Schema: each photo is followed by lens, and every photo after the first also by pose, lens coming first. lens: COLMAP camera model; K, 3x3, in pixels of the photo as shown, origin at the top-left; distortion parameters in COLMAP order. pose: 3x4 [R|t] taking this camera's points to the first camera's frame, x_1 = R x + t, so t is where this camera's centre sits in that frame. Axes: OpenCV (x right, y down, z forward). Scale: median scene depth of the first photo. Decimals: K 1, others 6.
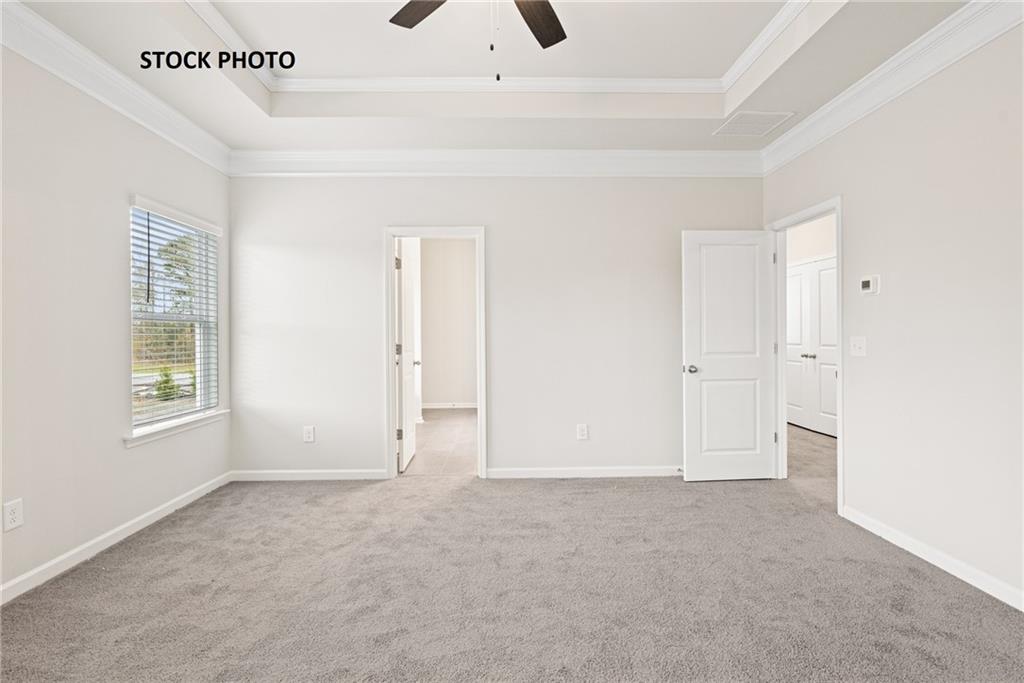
lens RADIAL K [[480.3, 0, 504.9], [0, 480.3, 336.4], [0, 0, 1]] dist [0.001564, 0.000252]
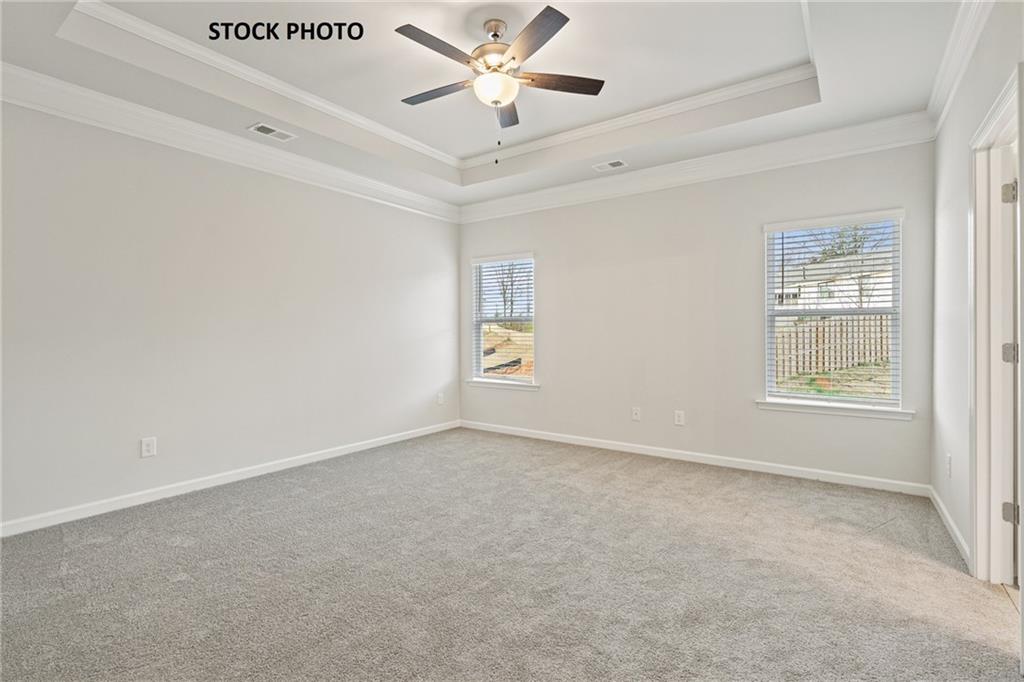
lens RADIAL K [[480.3, 0, 511.0], [0, 480.3, 336.7], [0, 0, 1]] dist [0.001564, 0.000252]
pose [[-0.603997, 0.011445, -0.796904, 0.651755], [0.004781, 0.999931, 0.010737, 0.002844], [0.796972, 0.002676, -0.604010, 1.076438]]
